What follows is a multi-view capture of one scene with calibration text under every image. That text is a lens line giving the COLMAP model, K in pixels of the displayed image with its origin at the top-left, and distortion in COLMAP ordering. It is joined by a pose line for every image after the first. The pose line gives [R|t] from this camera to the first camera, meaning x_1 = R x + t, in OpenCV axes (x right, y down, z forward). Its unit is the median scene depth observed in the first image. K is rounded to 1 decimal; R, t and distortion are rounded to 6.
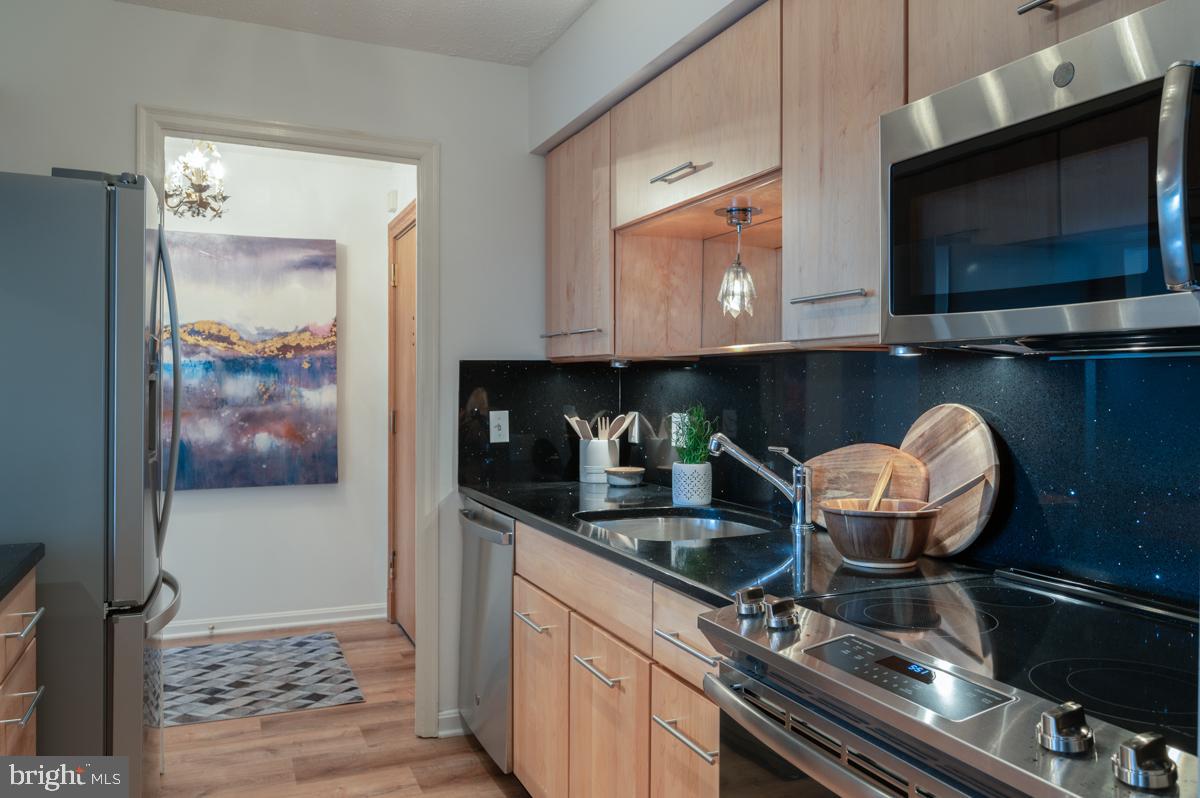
lens RADIAL K [[896.7, 0, 600.0], [0, 896.7, 399.0], [0, 0, 1]] dist [-0.004357, -0.000100]
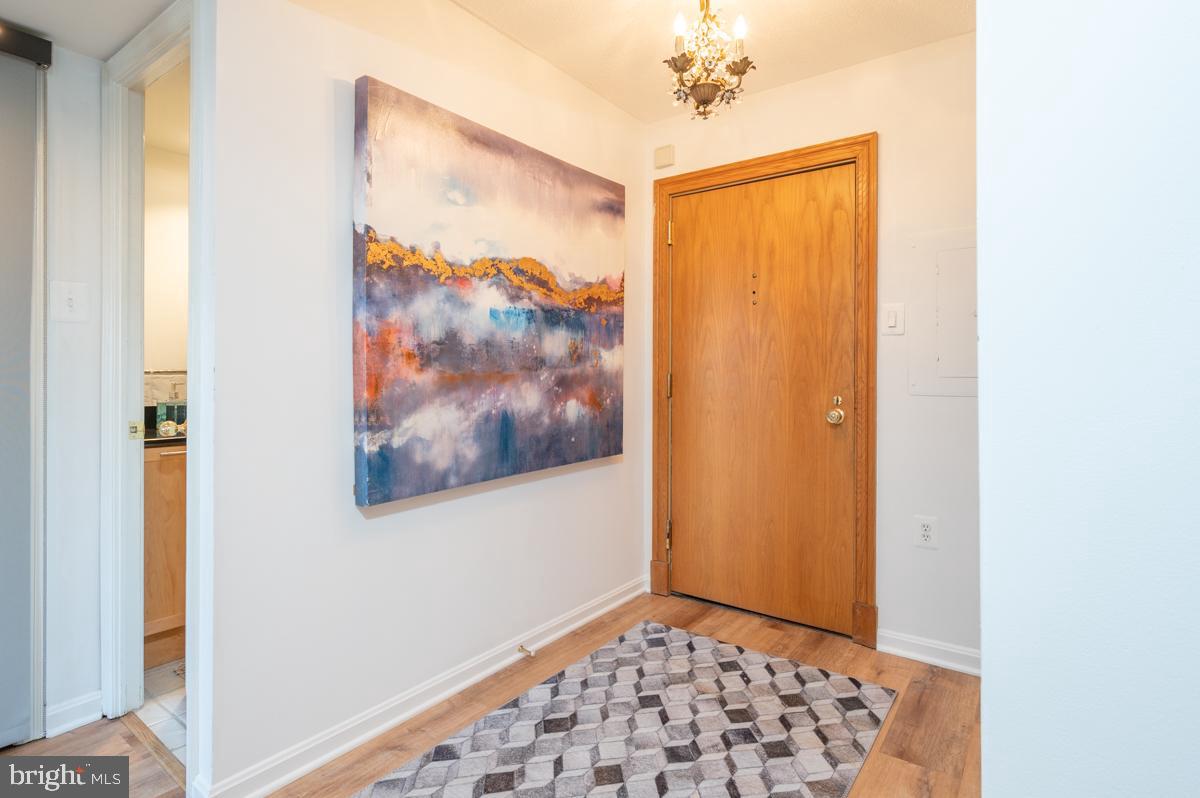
lens RADIAL K [[590.3, 0, 602.7], [0, 590.3, 376.3], [0, 0, 1]] dist [-0.000774, -0.000176]
pose [[0.846914, -0.004882, 0.531708, -0.655789], [0.012254, 0.999871, -0.010337, 0.022253], [-0.531589, 0.015270, 0.846865, 0.525045]]
